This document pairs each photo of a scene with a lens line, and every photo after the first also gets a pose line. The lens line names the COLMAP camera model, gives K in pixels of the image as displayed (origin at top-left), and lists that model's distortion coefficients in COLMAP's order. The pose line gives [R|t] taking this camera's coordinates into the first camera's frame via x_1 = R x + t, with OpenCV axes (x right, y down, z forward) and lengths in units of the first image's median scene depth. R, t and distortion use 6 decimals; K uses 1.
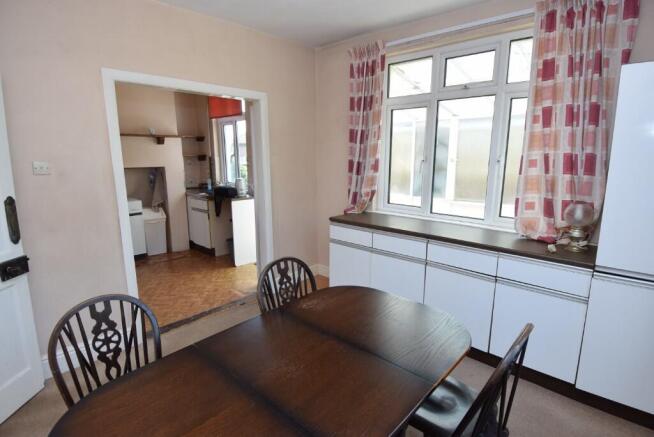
lens RADIAL K [[344.7, 0, 326.2], [0, 344.7, 218.0], [0, 0, 1]] dist [0.021134, -0.009478]
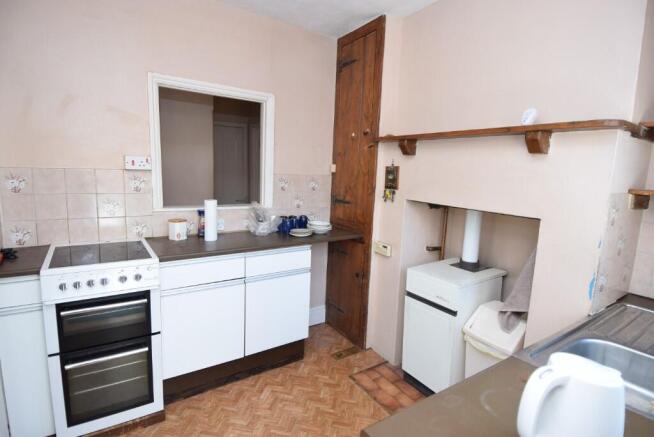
lens RADIAL K [[344.7, 0, 332.3], [0, 344.7, 216.8], [0, 0, 1]] dist [0.021134, -0.009478]
pose [[-0.198335, 0.134161, -0.970909, -0.090333], [-0.223367, 0.958334, 0.178052, -0.161896], [0.954343, 0.252183, -0.160104, 0.840375]]
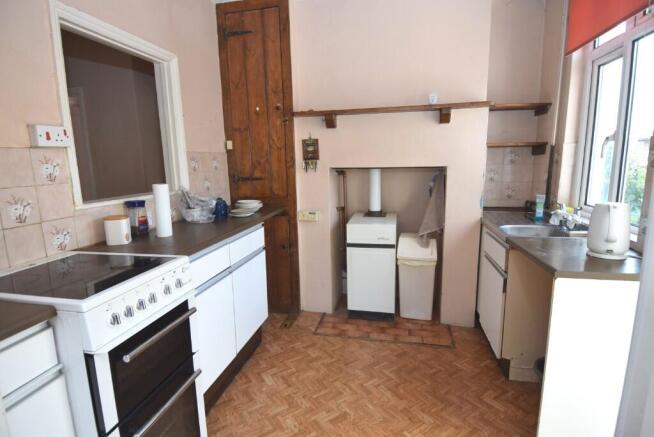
lens RADIAL K [[344.7, 0, 333.4], [0, 344.7, 217.6], [0, 0, 1]] dist [0.021134, -0.009478]
pose [[0.541560, 0.133973, -0.829918, -0.108474], [-0.139547, 0.987850, 0.068407, -0.080062], [0.828999, 0.078766, 0.553675, 0.555761]]
